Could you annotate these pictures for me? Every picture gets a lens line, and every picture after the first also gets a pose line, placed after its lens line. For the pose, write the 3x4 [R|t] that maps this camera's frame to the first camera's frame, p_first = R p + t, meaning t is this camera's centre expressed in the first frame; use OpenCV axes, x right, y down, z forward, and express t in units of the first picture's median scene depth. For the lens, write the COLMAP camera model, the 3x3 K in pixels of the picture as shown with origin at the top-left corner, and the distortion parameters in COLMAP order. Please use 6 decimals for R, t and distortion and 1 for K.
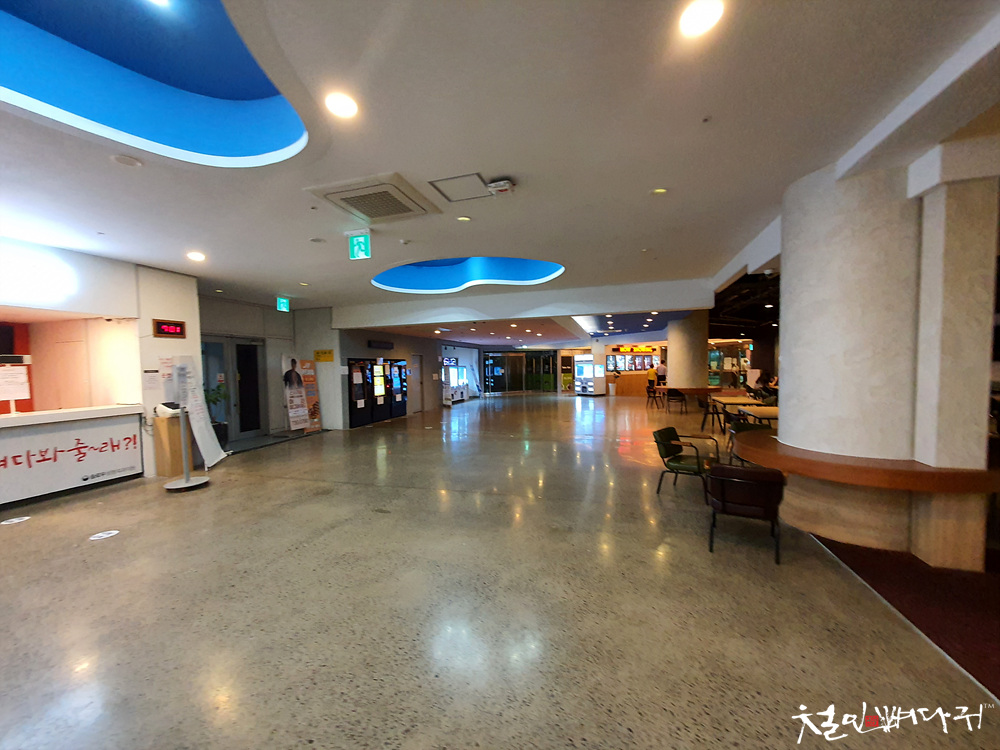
lens RADIAL K [[399.0, 0, 500.0], [0, 399.0, 385.5], [0, 0, 1]] dist [0.001136, 0.000229]
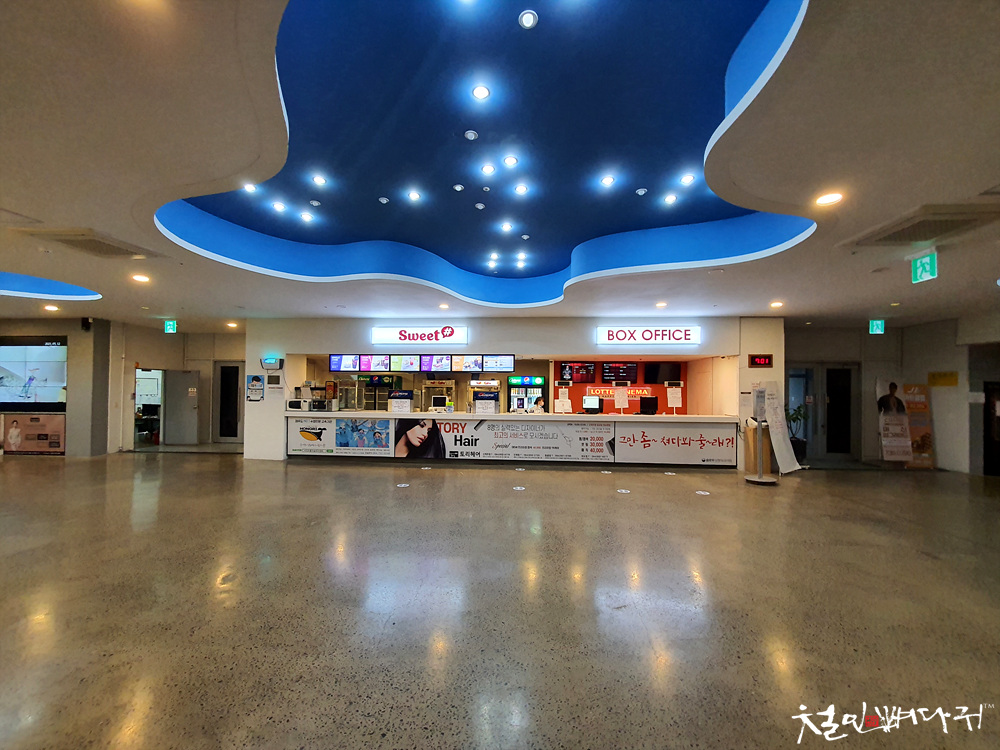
lens RADIAL K [[399.0, 0, 500.0], [0, 399.0, 385.5], [0, 0, 1]] dist [0.001136, 0.000229]
pose [[0.231869, 0.011702, -0.972677, 0.224022], [-0.060640, 0.998157, -0.002447, -0.005541], [0.970855, 0.059550, 0.232151, -0.114967]]
